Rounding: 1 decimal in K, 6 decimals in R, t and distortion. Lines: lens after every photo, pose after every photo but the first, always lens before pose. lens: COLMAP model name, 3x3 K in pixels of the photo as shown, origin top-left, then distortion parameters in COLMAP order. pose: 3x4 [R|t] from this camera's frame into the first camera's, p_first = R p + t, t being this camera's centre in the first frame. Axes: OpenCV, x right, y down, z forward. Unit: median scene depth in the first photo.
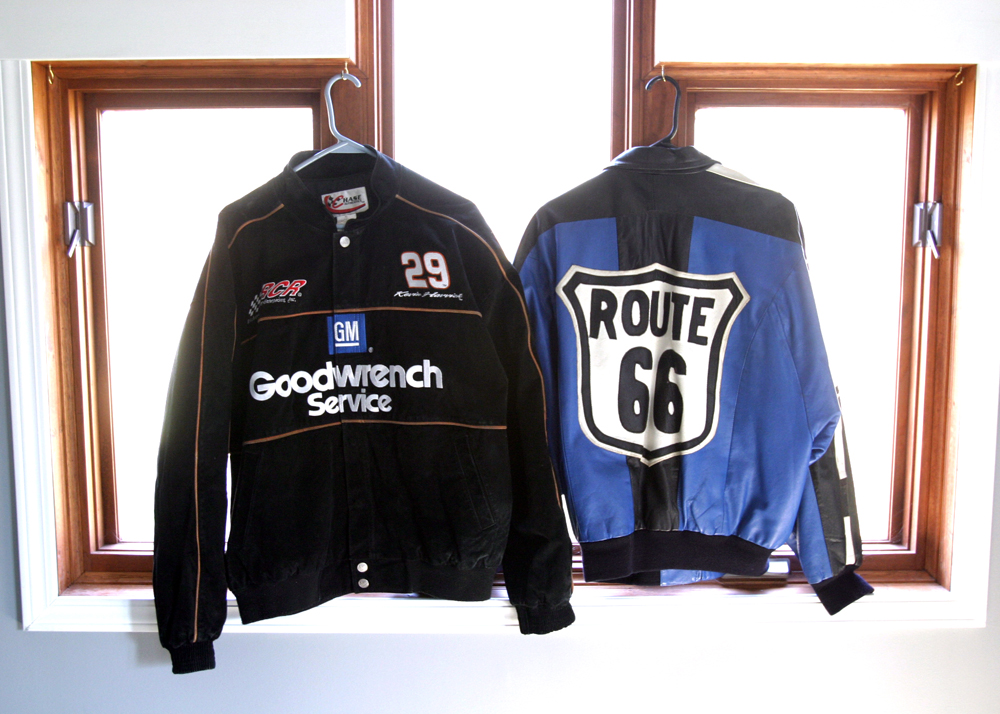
lens RADIAL K [[1159.9, 0, 500.0], [0, 1159.9, 357.0], [0, 0, 1]] dist [-0.000825, 0.024182]
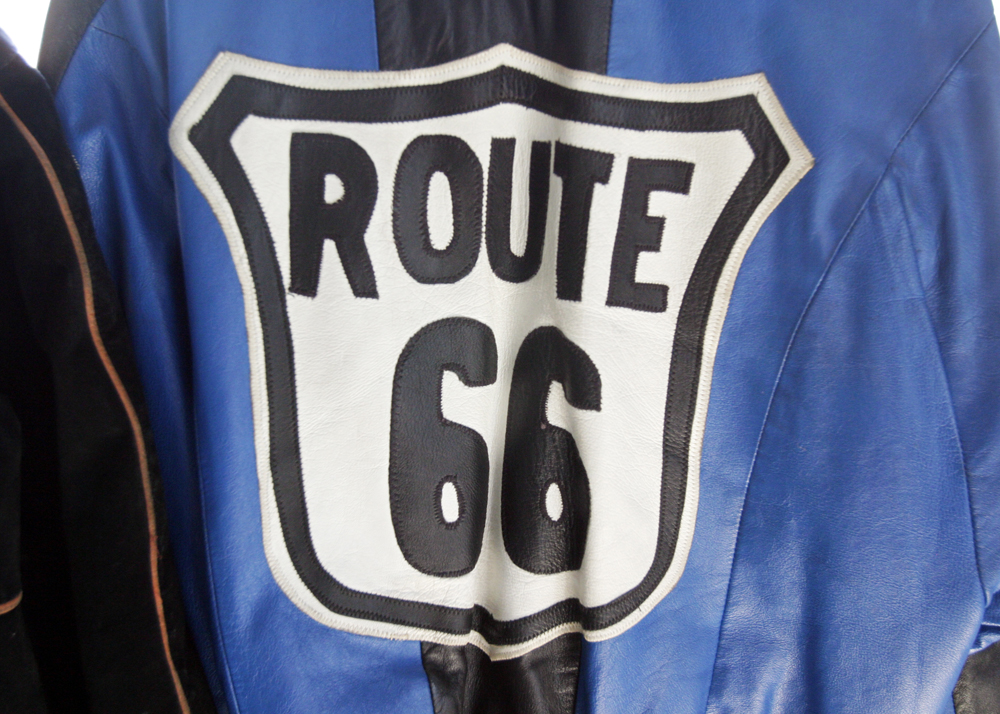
lens RADIAL K [[1060.6, 0, 500.0], [0, 1060.6, 357.0], [0, 0, 1]] dist [-0.065783, 0.000486]
pose [[0.997457, -0.022782, 0.067538, 0.114314], [0.011201, 0.985872, 0.167124, -0.046901], [-0.070392, -0.165942, 0.983620, 0.722235]]
